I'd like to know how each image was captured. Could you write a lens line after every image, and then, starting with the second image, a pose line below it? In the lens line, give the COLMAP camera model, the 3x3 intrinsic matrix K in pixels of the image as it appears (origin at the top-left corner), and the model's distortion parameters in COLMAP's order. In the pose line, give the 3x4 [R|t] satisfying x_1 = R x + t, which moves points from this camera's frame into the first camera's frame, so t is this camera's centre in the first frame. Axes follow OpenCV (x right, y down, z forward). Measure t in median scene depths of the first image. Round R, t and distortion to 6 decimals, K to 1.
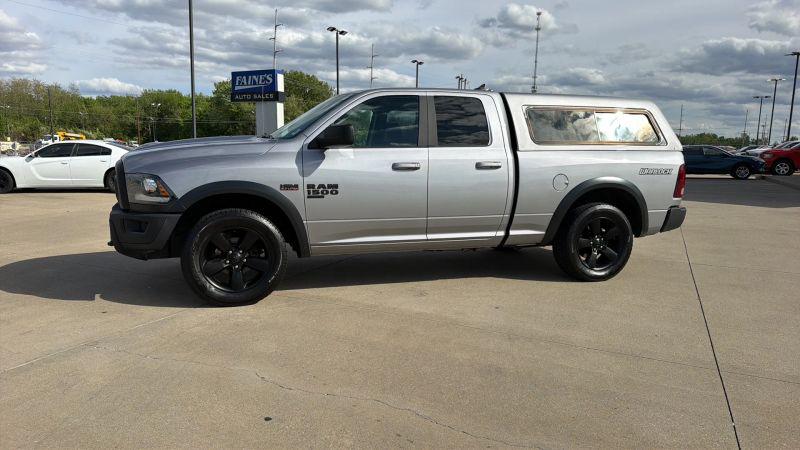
lens RADIAL K [[539.0, 0, 395.6], [0, 539.0, 239.6], [0, 0, 1]] dist [0.040722, -0.041241]
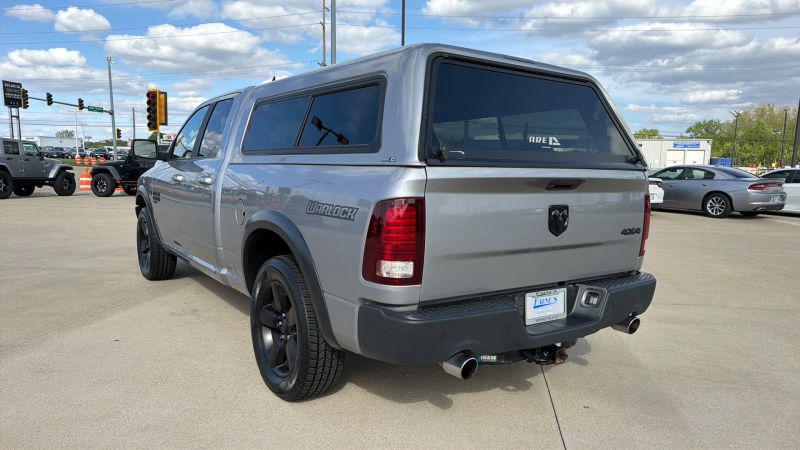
lens RADIAL K [[545.5, 0, 397.3], [0, 545.5, 224.3], [0, 0, 1]] dist [0.030997, -0.037413]
pose [[0.294712, 0.099180, -0.950425, 0.935538], [-0.170587, 0.984084, 0.049796, -0.146806], [0.940236, 0.147455, 0.306940, 0.917734]]
